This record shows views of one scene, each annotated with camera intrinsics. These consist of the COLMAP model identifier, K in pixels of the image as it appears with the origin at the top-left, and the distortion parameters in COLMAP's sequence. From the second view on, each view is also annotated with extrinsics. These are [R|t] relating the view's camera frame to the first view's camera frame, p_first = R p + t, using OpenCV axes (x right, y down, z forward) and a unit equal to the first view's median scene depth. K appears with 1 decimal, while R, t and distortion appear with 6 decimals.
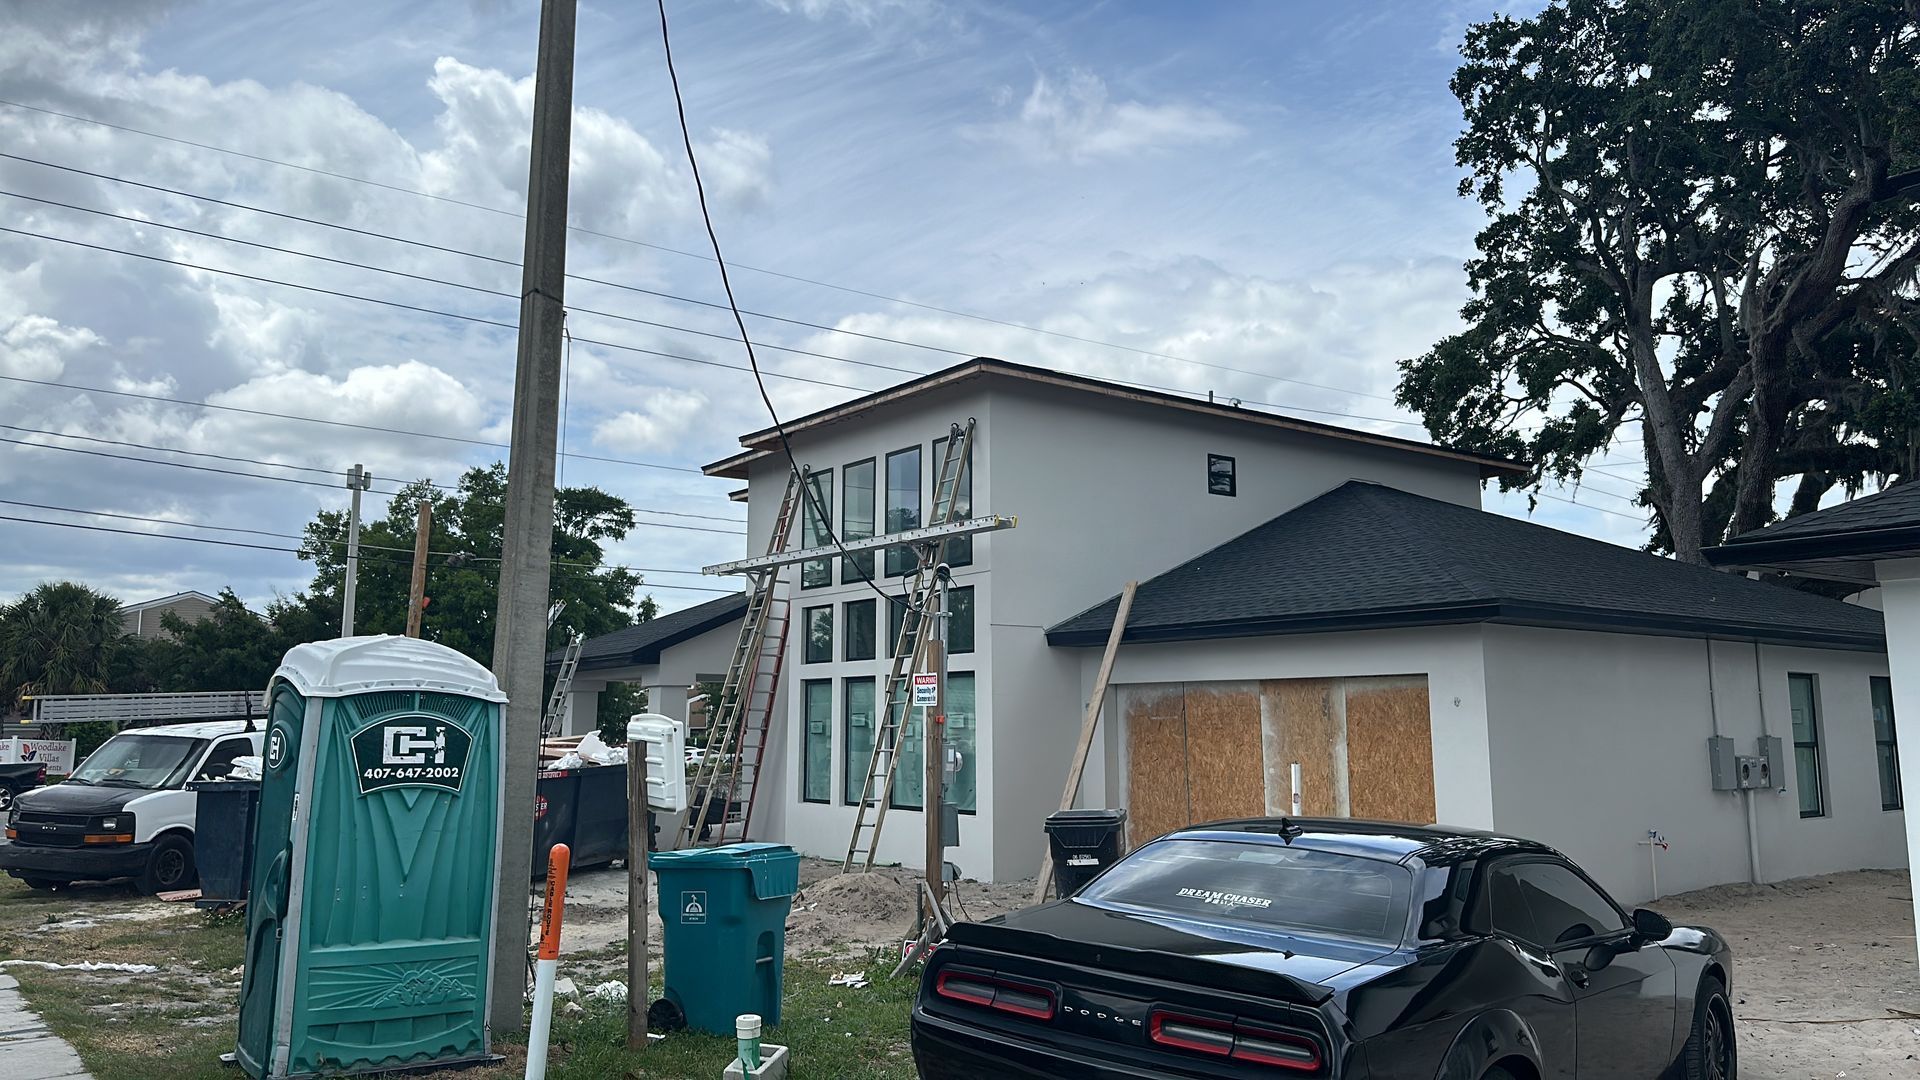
lens RADIAL K [[1354.5, 0, 960.0], [0, 1354.5, 540.0], [0, 0, 1]] dist [0.003100, -0.122093]
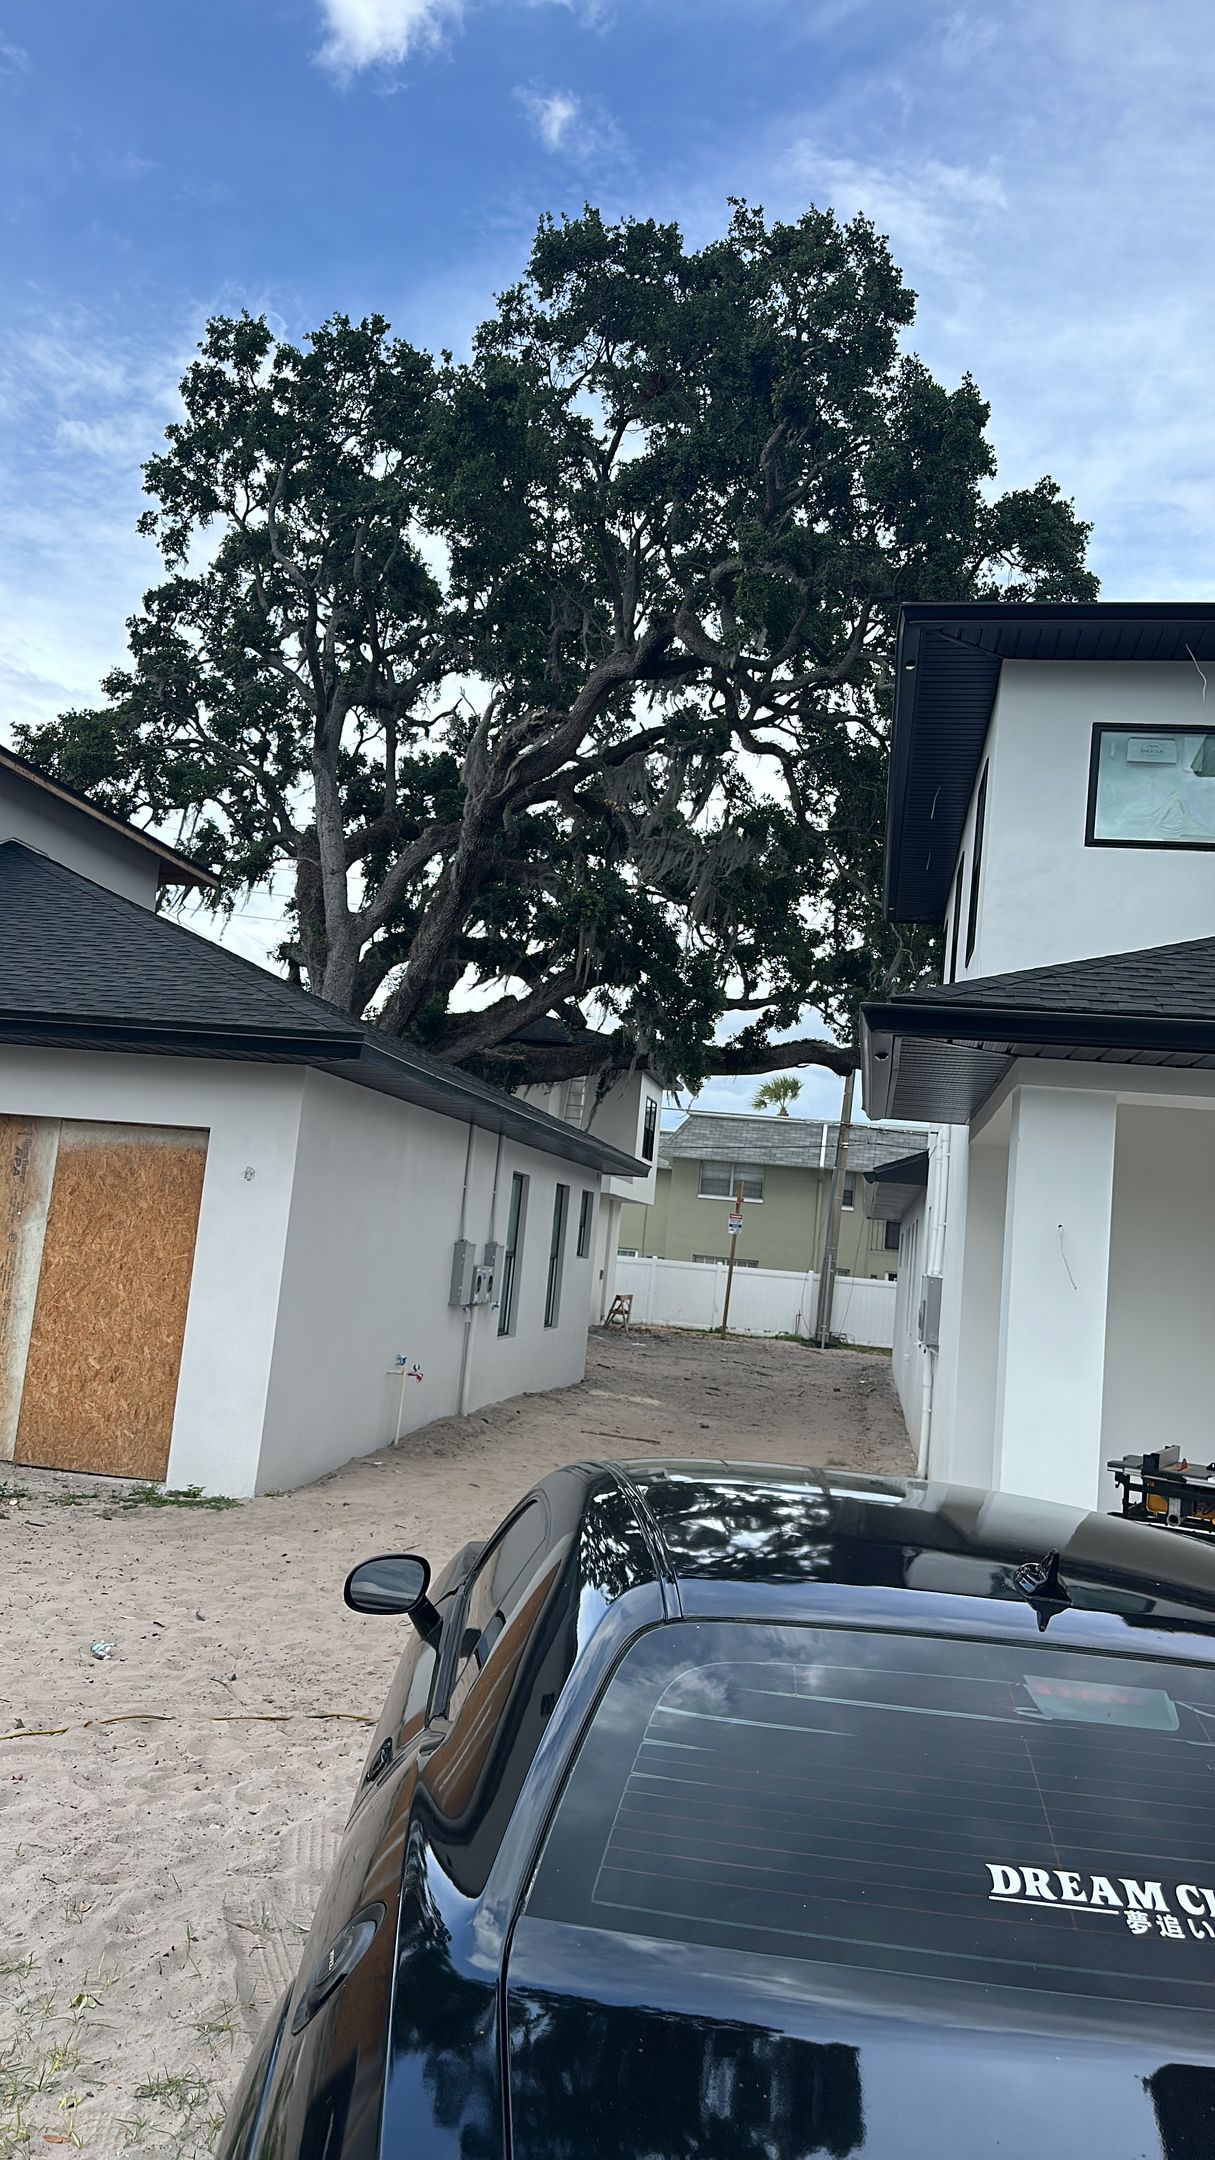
lens RADIAL K [[1523.8, 0, 604.6], [0, 1523.8, 1159.3], [0, 0, 1]] dist [0.003100, -0.122093]
pose [[0.713442, 0.090236, 0.694879, -0.015151], [-0.169302, 0.984491, 0.045979, 0.018516], [-0.679954, -0.150448, 0.717655, 0.129412]]
